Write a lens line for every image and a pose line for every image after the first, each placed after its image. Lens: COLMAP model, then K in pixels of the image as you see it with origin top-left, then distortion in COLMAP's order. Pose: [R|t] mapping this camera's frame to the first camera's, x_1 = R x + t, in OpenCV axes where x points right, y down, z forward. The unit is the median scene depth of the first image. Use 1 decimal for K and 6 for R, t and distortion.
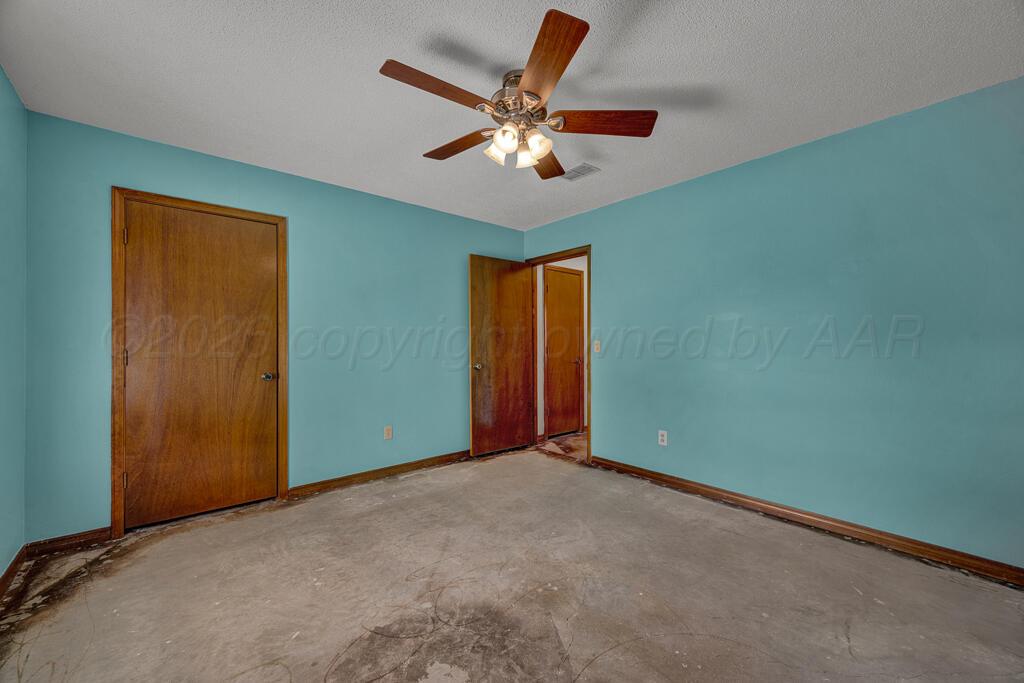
lens RADIAL K [[401.5, 0, 511.2], [0, 401.5, 343.2], [0, 0, 1]] dist [0.001808, 0.000895]
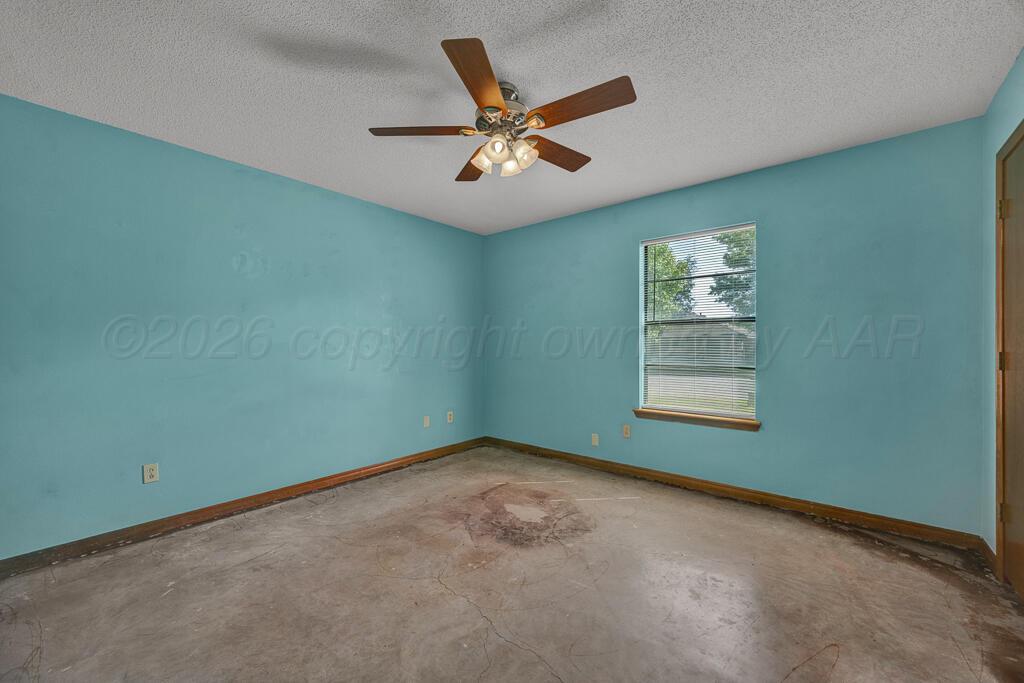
lens RADIAL K [[401.5, 0, 512.6], [0, 401.5, 343.6], [0, 0, 1]] dist [0.001808, 0.000895]
pose [[-0.986870, 0.004103, -0.161463, 0.176960], [0.005069, 0.999972, -0.005574, 0.003955], [0.161435, -0.006319, -0.986863, 2.203876]]
